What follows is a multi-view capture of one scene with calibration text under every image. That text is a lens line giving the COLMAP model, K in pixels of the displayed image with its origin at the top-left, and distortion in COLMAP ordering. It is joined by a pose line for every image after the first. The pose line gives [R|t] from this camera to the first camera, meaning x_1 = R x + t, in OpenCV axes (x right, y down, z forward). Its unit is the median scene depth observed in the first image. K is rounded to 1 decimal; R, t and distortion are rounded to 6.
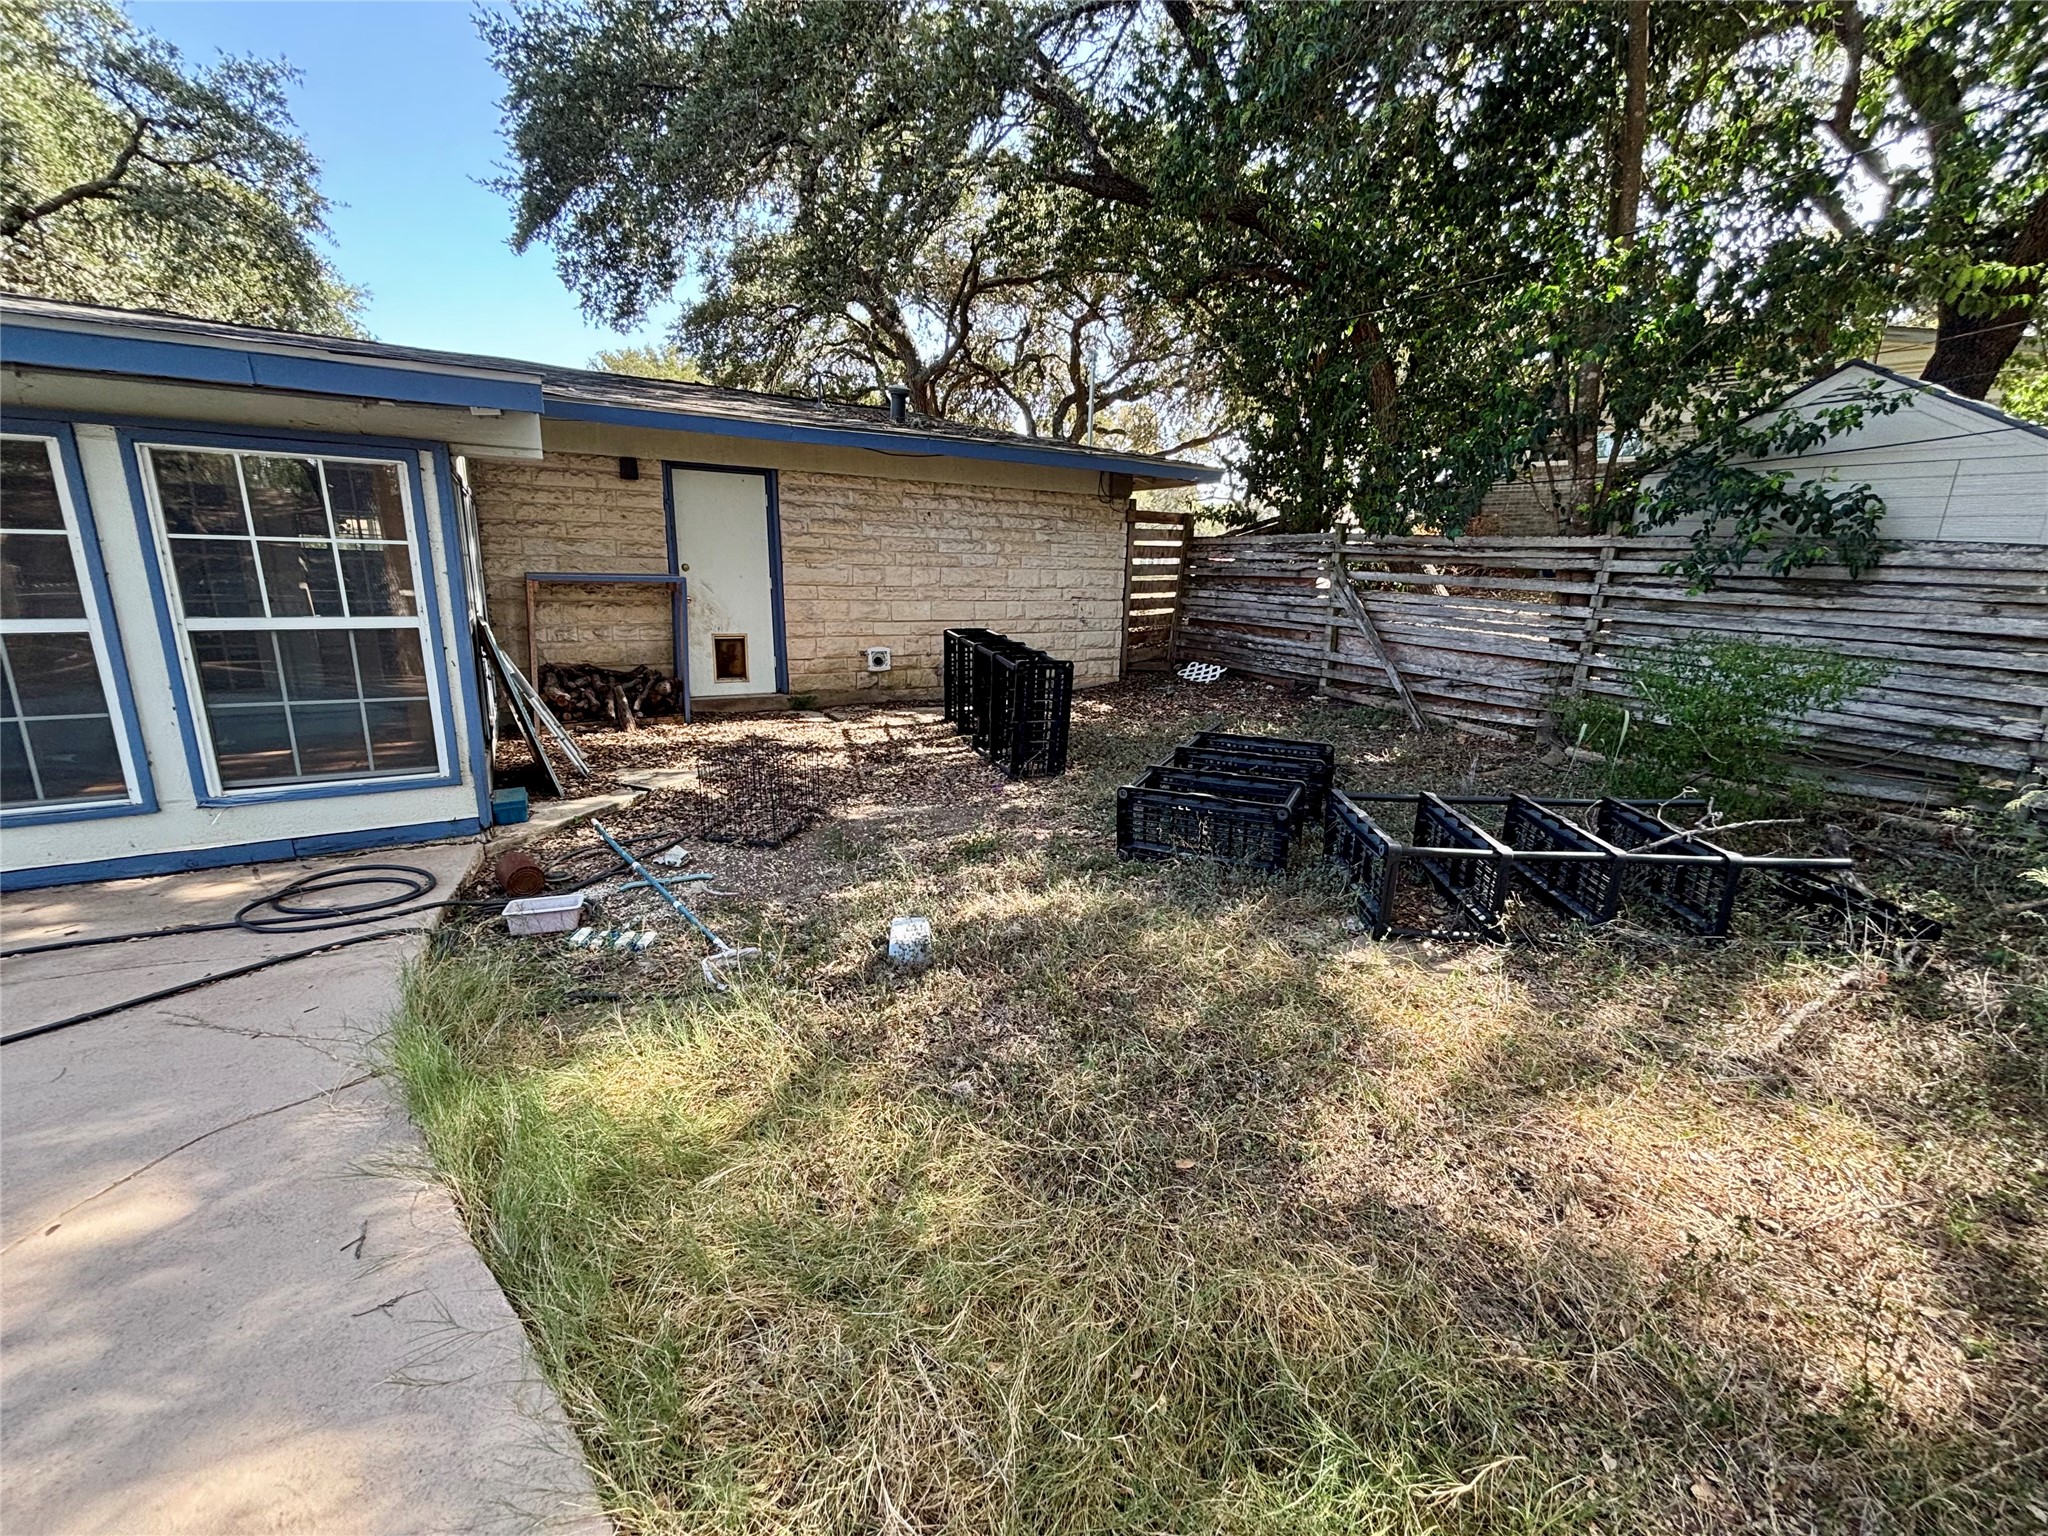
lens RADIAL K [[822.7, 0, 1041.4], [0, 822.7, 774.2], [0, 0, 1]] dist [0.002543, -0.000987]
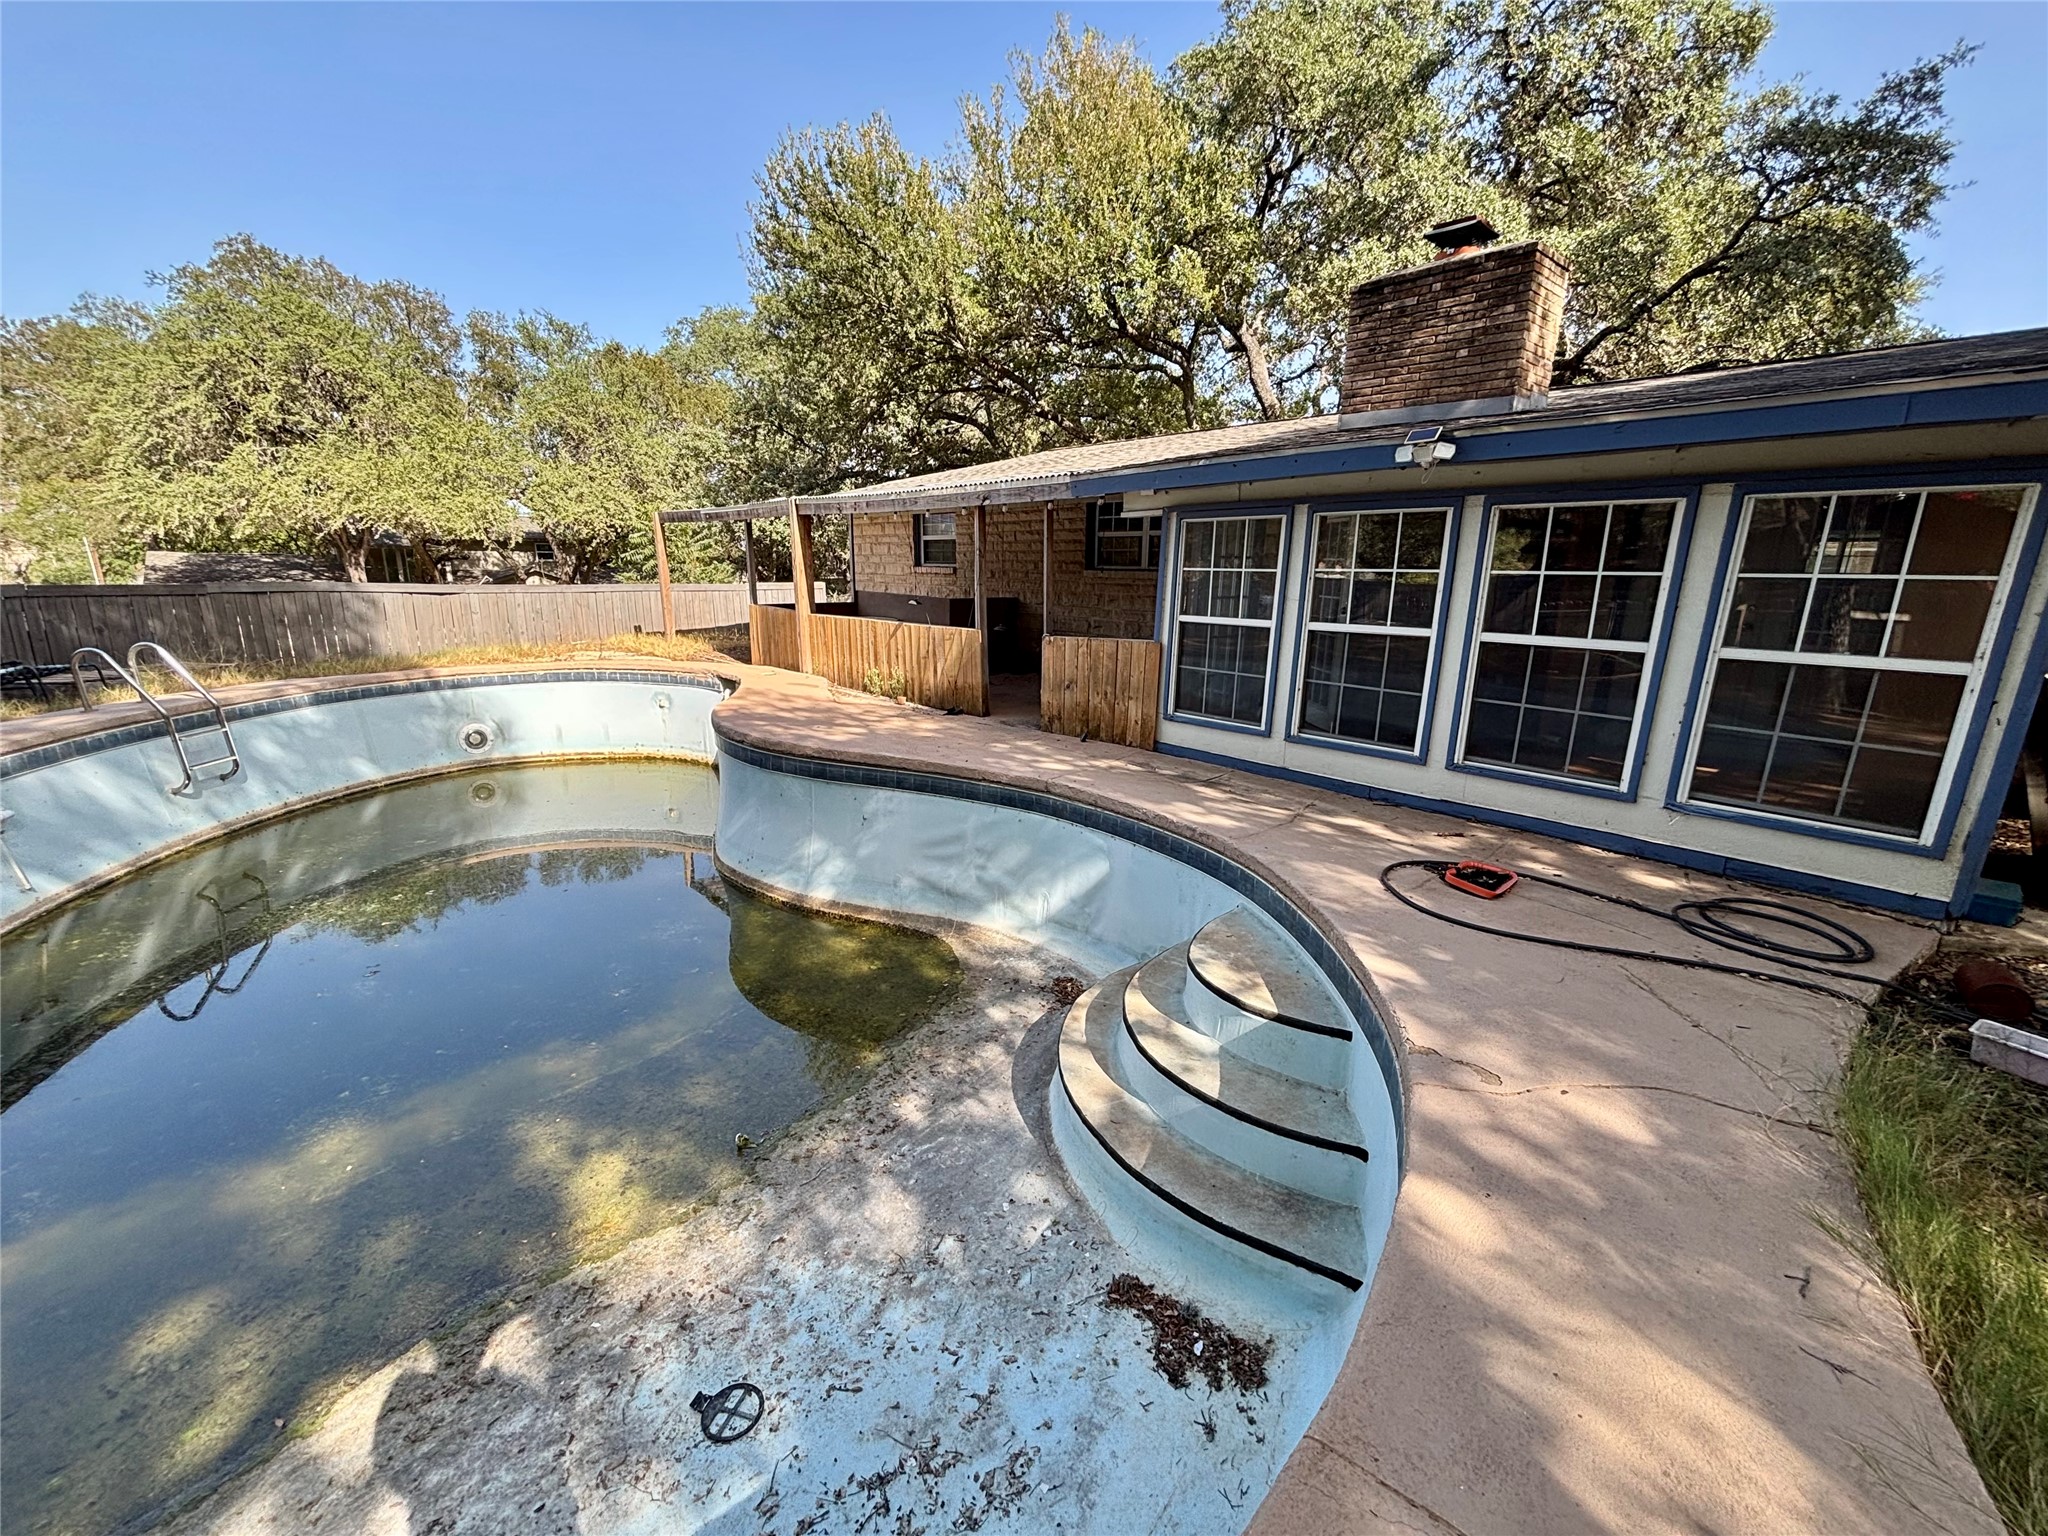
lens RADIAL K [[822.7, 0, 1008.0], [0, 822.7, 774.4], [0, 0, 1]] dist [0.002543, -0.000987]
pose [[0.162430, 0.225868, -0.960521, -0.071199], [-0.244065, 0.952396, 0.182685, 0.009783], [0.956059, 0.204756, 0.209825, -0.143213]]
